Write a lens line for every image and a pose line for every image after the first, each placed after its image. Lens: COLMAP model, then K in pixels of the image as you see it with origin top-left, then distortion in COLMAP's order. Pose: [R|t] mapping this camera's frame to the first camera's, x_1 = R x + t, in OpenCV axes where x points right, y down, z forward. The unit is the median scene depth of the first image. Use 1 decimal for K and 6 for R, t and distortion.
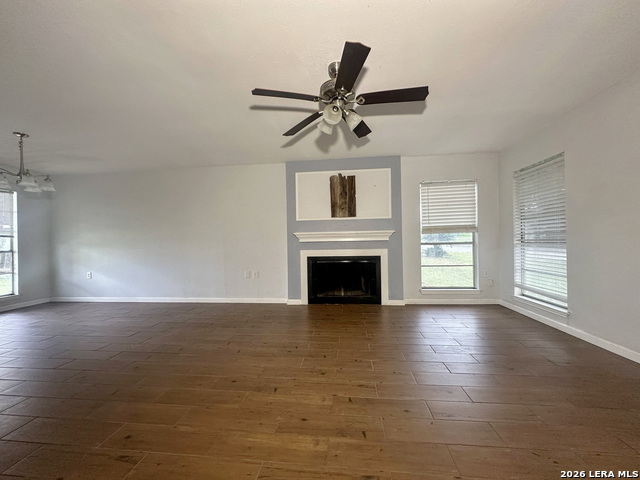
lens RADIAL K [[259.0, 0, 318.9], [0, 259.0, 239.5], [0, 0, 1]] dist [0.003280, 0.000138]
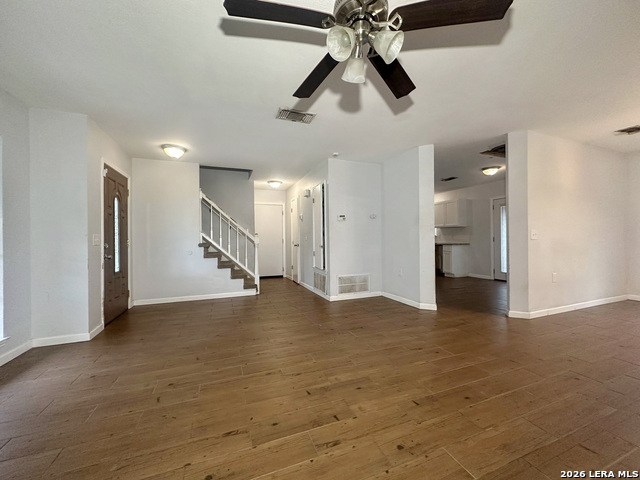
lens RADIAL K [[259.0, 0, 322.0], [0, 259.0, 240.6], [0, 0, 1]] dist [0.003280, 0.000138]
pose [[-0.889090, 0.030026, -0.456746, 0.626179], [0.030729, 0.999510, 0.005891, 0.004226], [0.456700, -0.008797, -0.889578, 2.014254]]
